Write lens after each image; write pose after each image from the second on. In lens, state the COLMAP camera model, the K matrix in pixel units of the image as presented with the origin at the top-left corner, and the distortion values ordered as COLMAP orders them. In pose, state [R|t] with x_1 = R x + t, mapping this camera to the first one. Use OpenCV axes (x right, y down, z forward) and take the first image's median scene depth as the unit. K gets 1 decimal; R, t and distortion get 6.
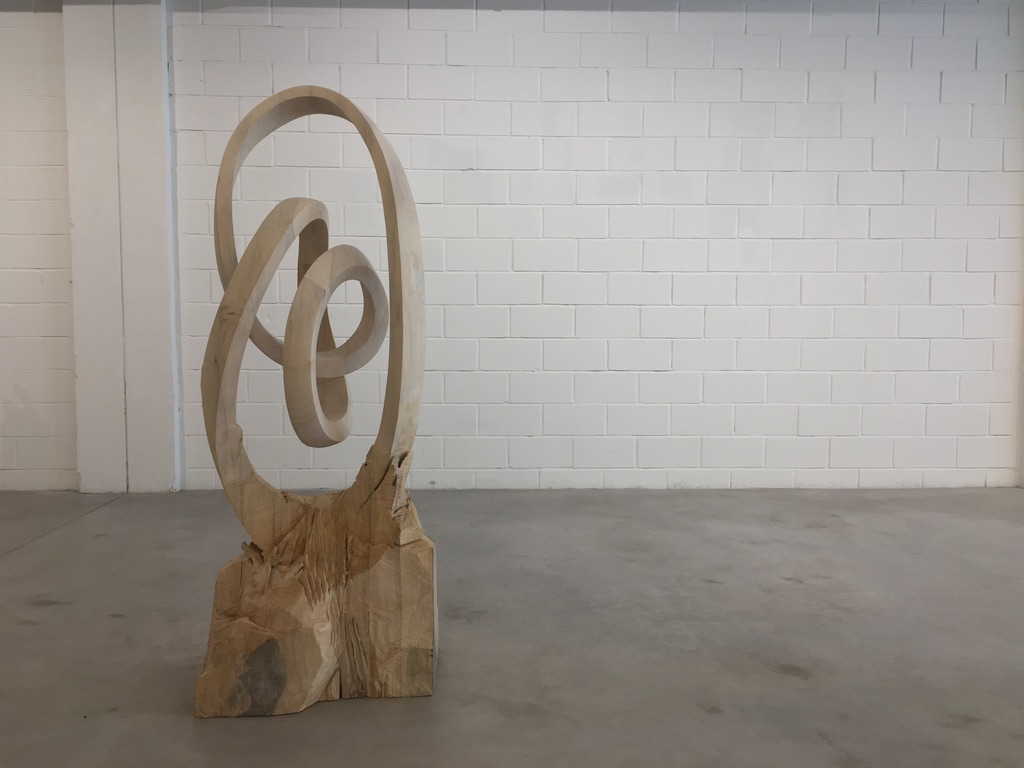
lens RADIAL K [[864.6, 0, 511.2], [0, 864.6, 382.9], [0, 0, 1]] dist [0.049699, -0.020356]
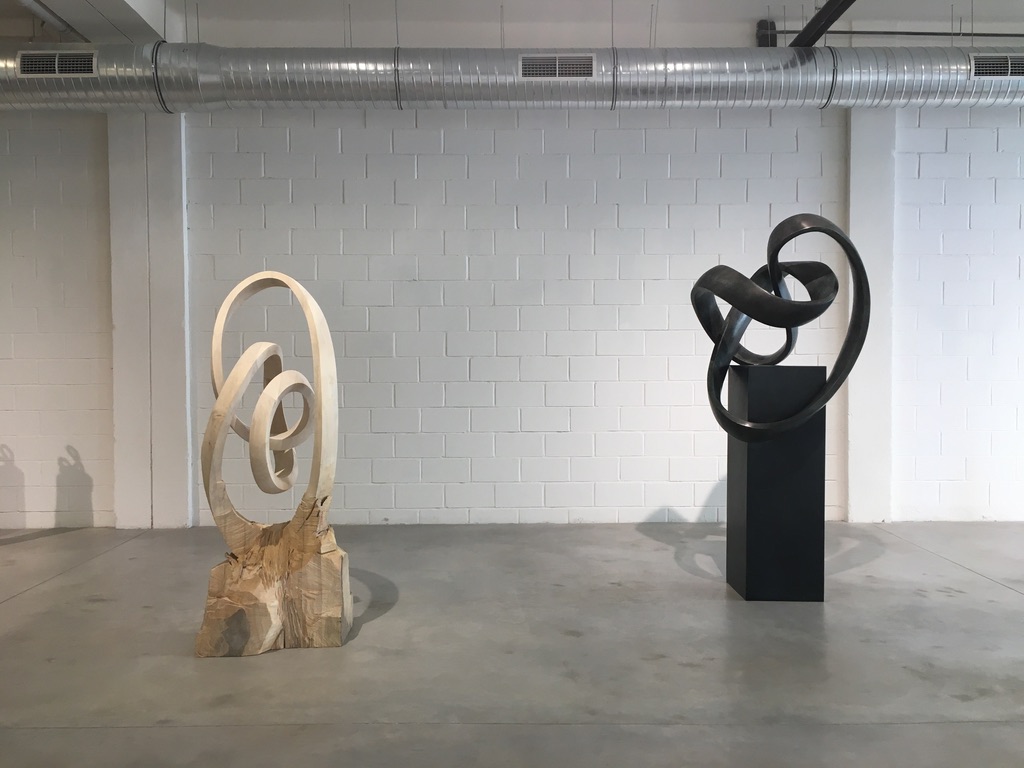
lens RADIAL K [[864.6, 0, 513.3], [0, 864.6, 384.8], [0, 0, 1]] dist [0.049699, -0.020356]
pose [[0.999839, -0.007377, -0.016378, 0.264186], [0.006604, 0.998884, -0.046774, -0.052266], [0.016705, 0.046659, 0.998771, -0.648640]]
